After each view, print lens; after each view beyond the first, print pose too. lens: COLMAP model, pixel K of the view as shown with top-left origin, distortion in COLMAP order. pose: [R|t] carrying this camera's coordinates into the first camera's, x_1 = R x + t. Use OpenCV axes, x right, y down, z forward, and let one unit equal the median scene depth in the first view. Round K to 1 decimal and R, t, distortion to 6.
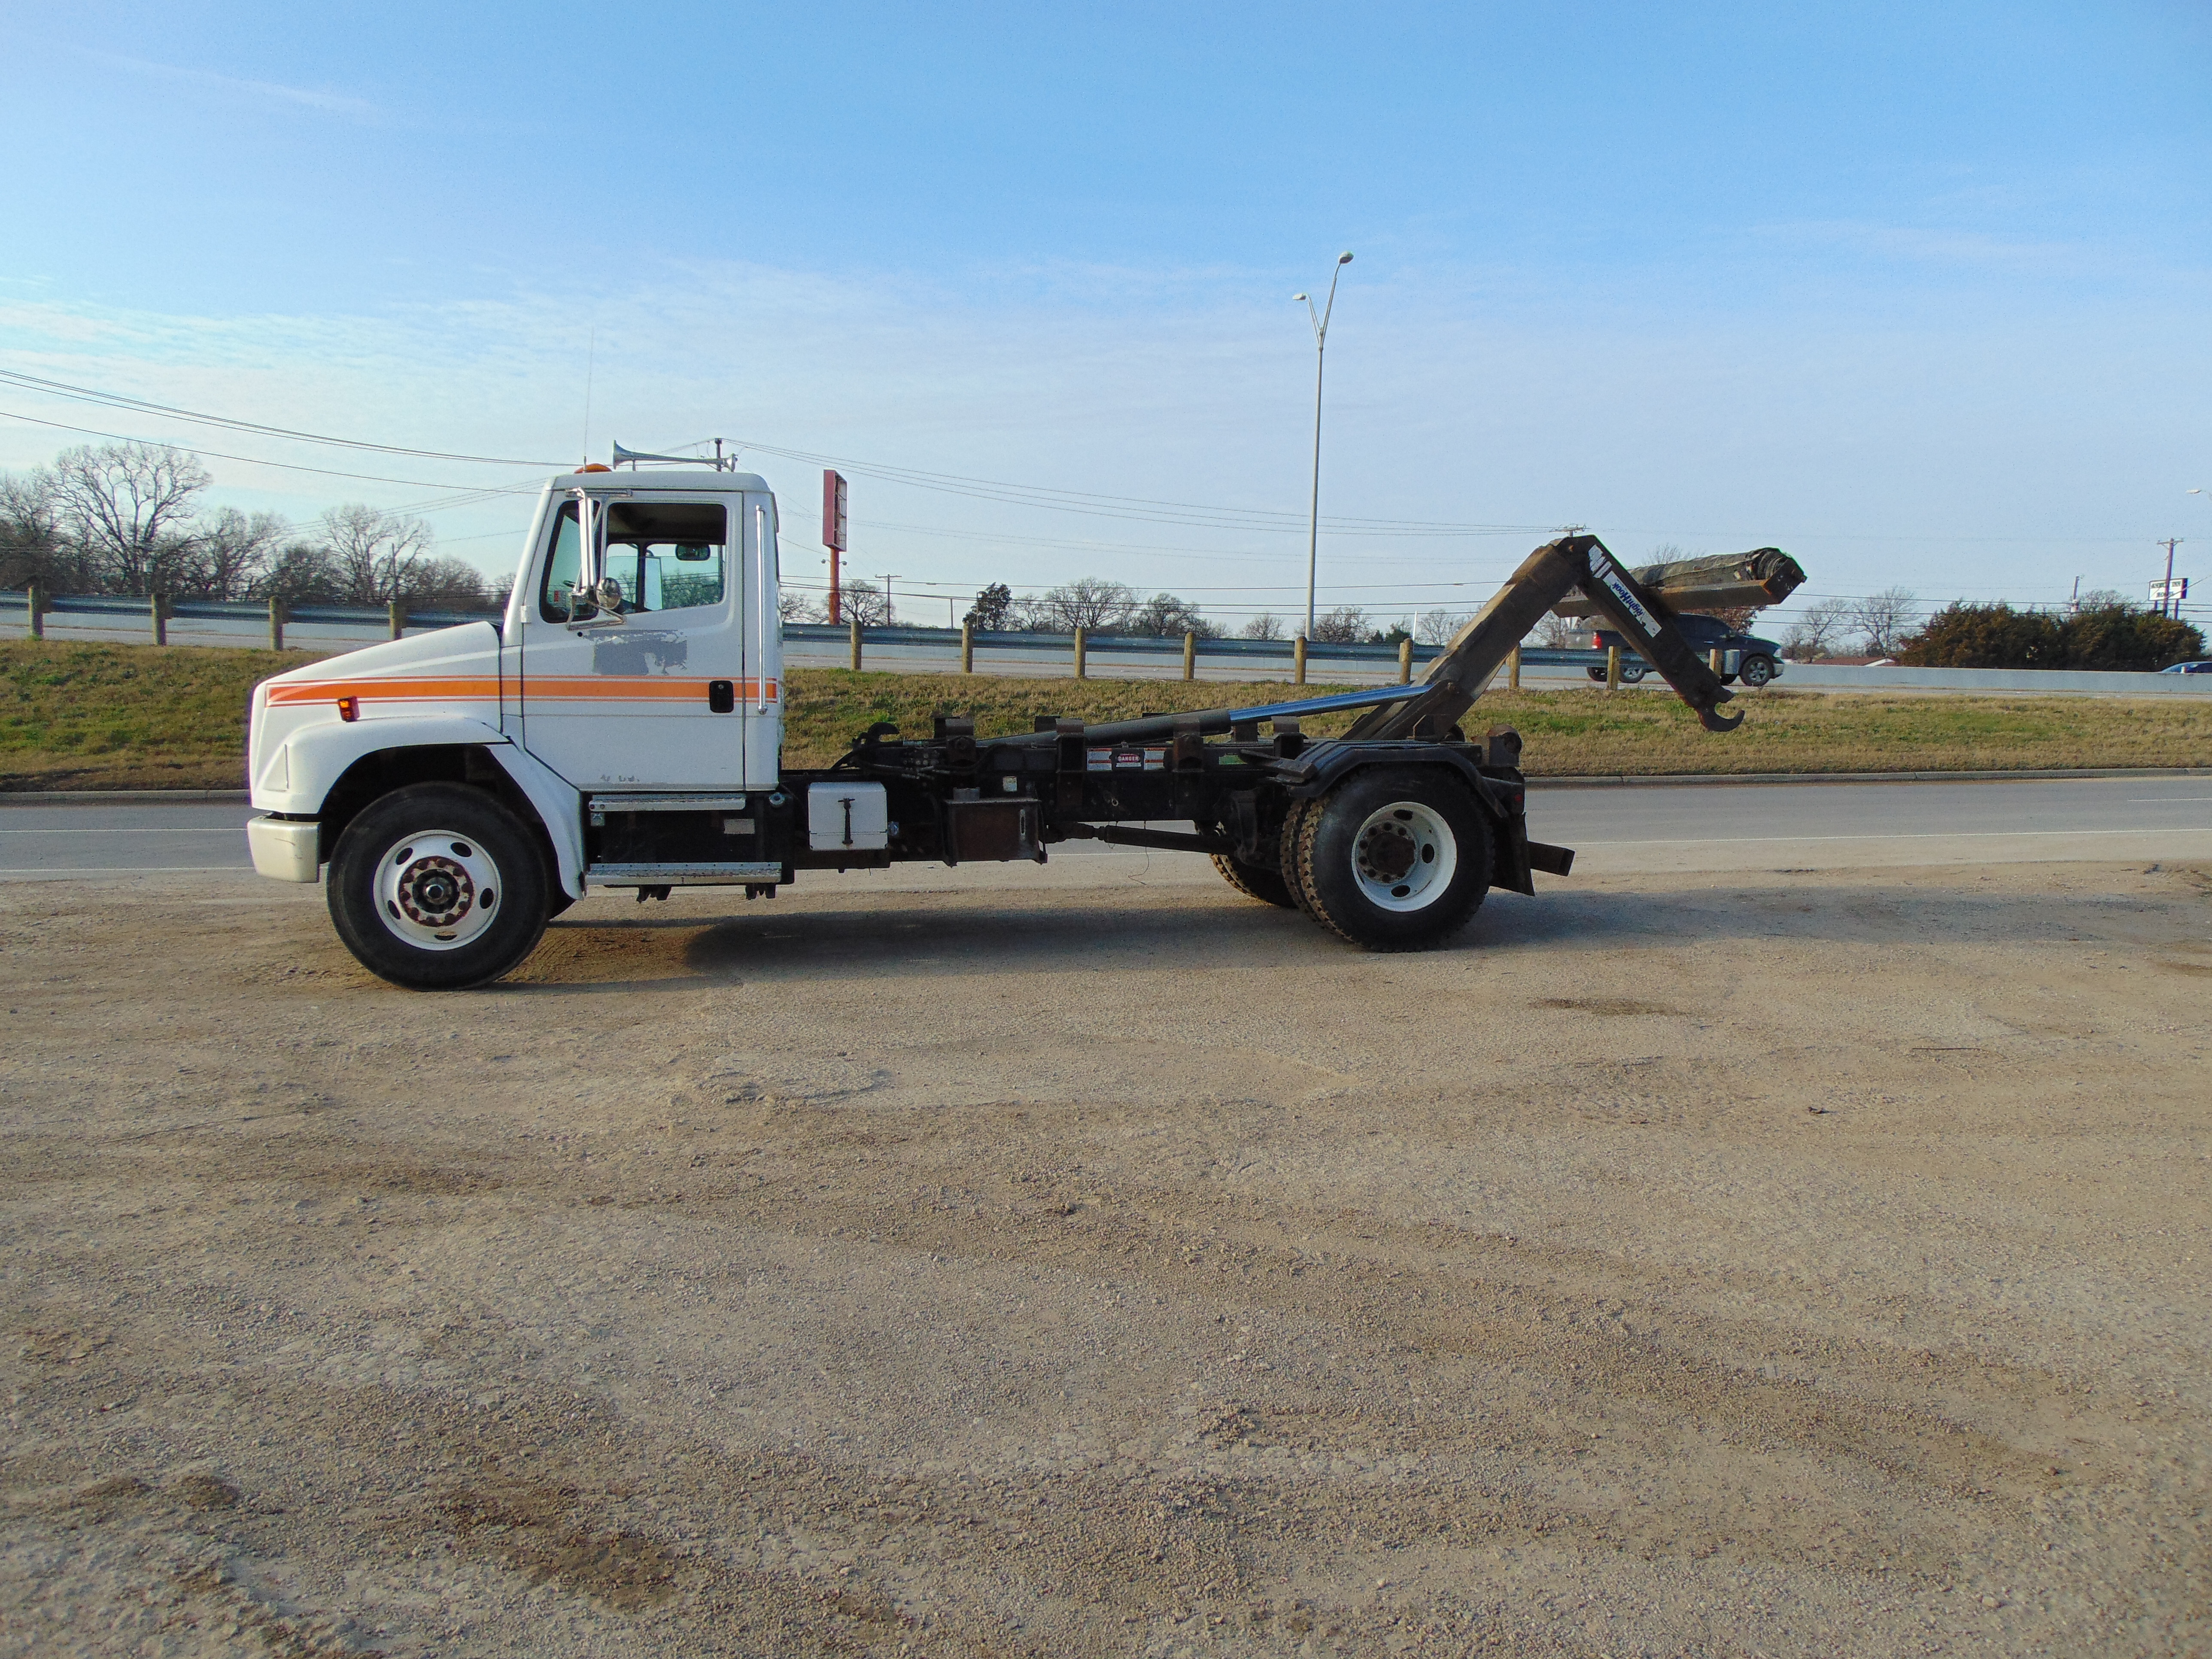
lens RADIAL K [[1657.6, 0, 1095.8], [0, 1657.6, 813.1], [0, 0, 1]] dist [0.004085, 0.006597]
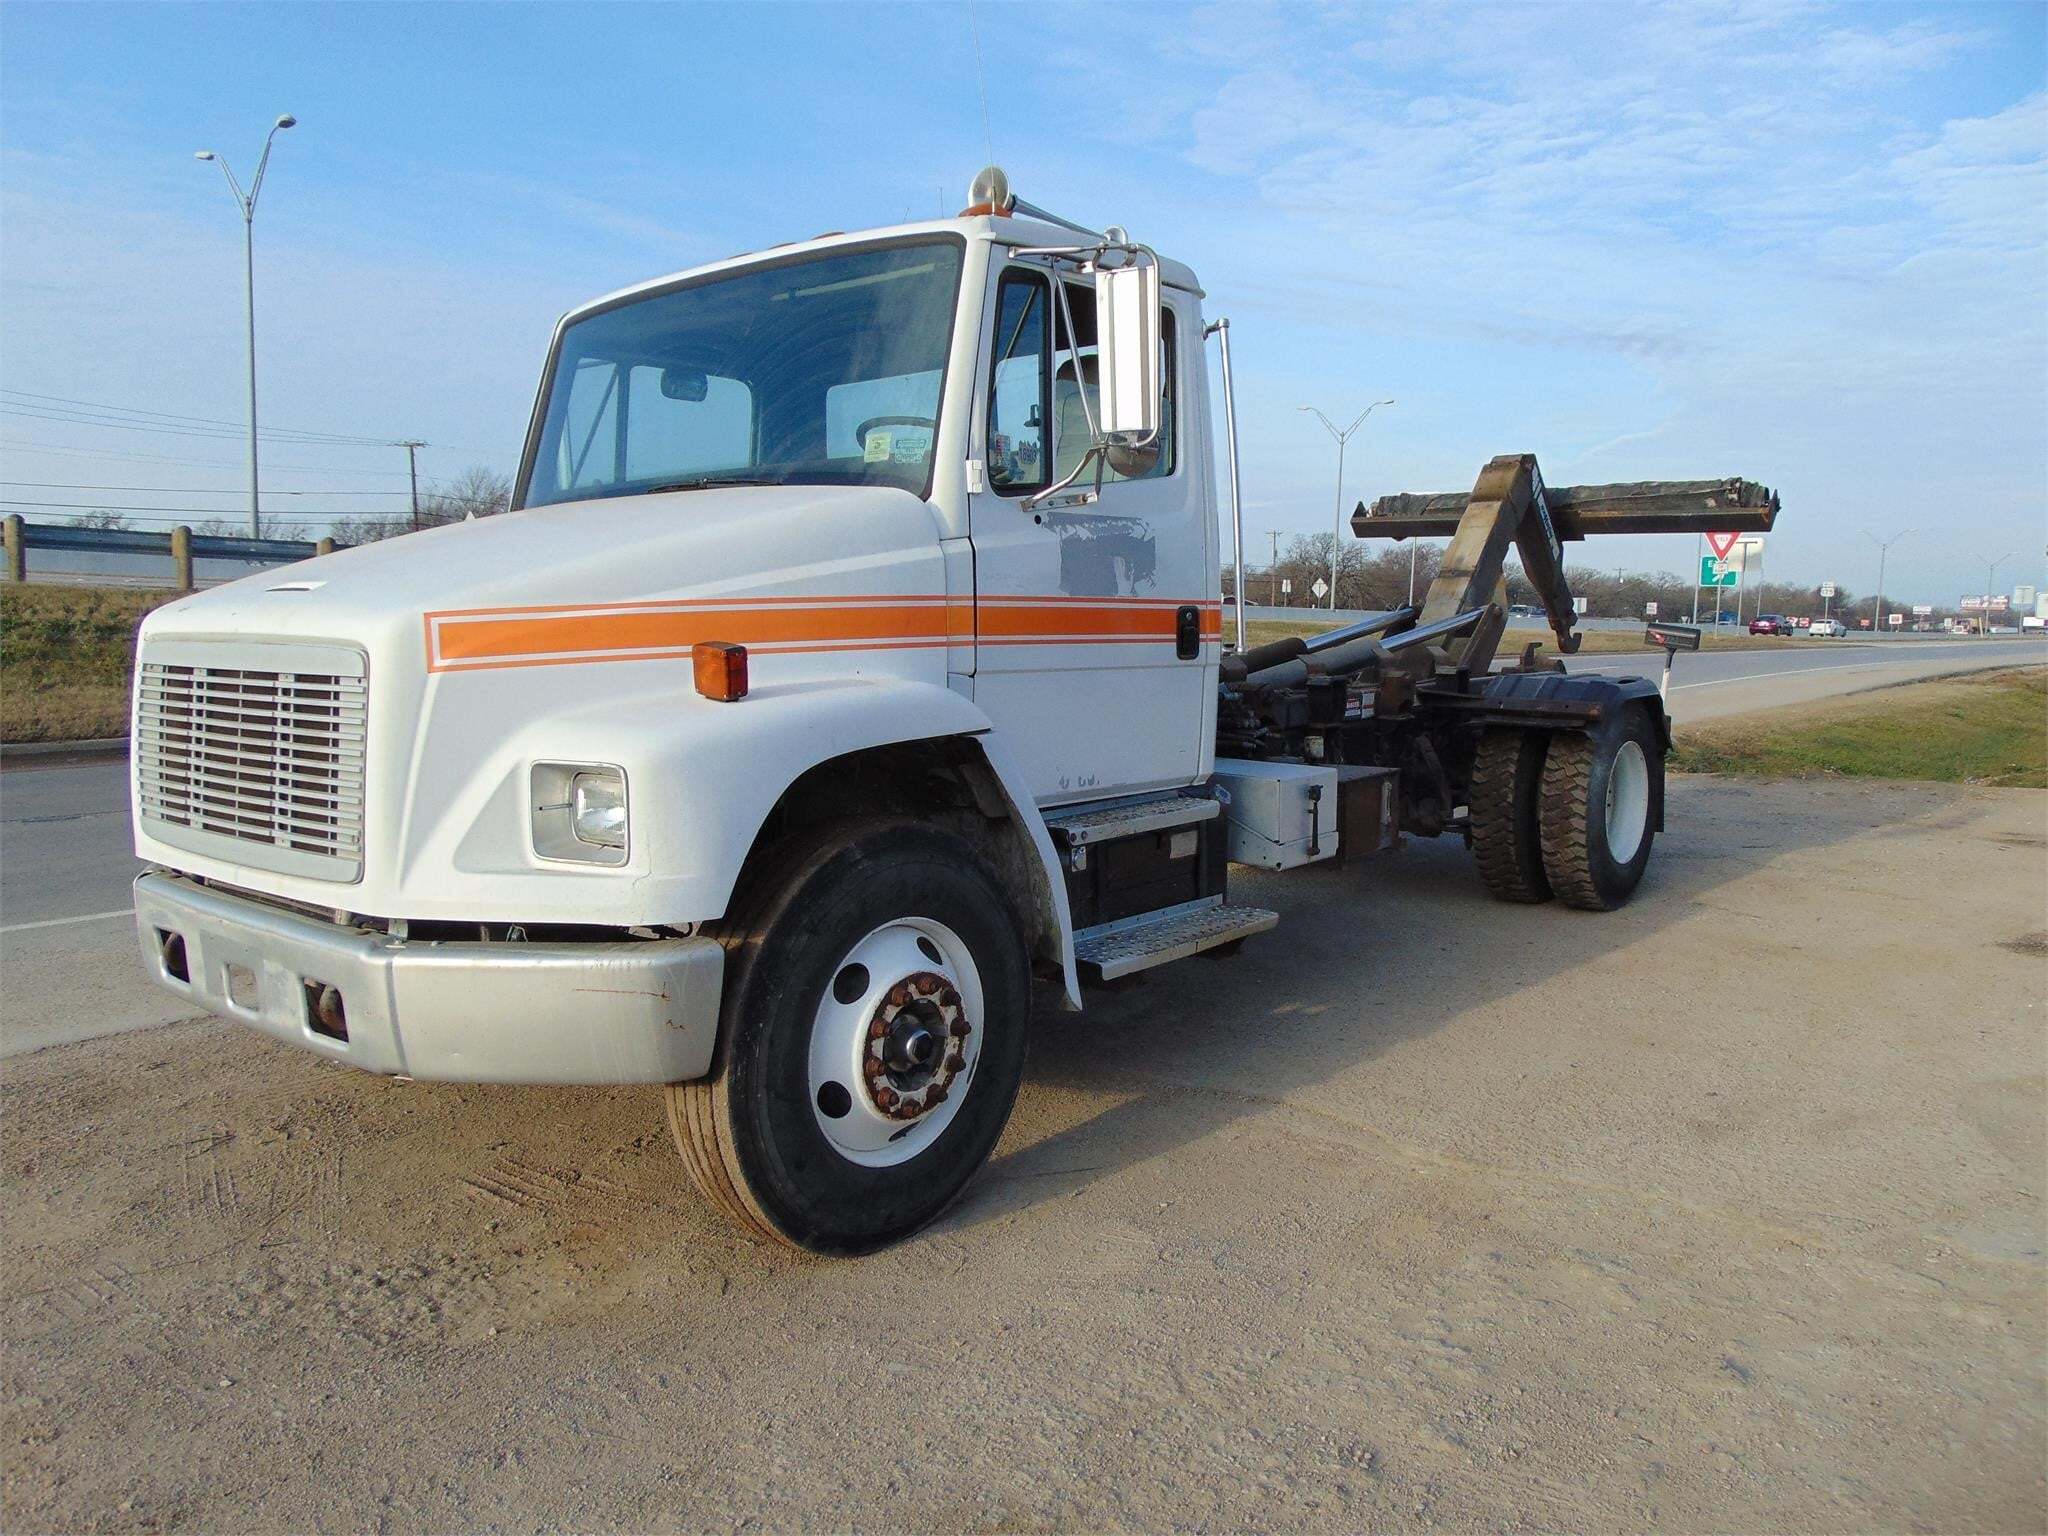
lens RADIAL K [[1534.7, 0, 1019.7], [0, 1534.7, 758.9], [0, 0, 1]] dist [0.004085, 0.006597]
pose [[0.763177, -0.063563, 0.643056, -0.640821], [0.045485, 0.997966, 0.044662, -0.053089], [-0.644587, -0.004835, 0.764516, 0.624949]]
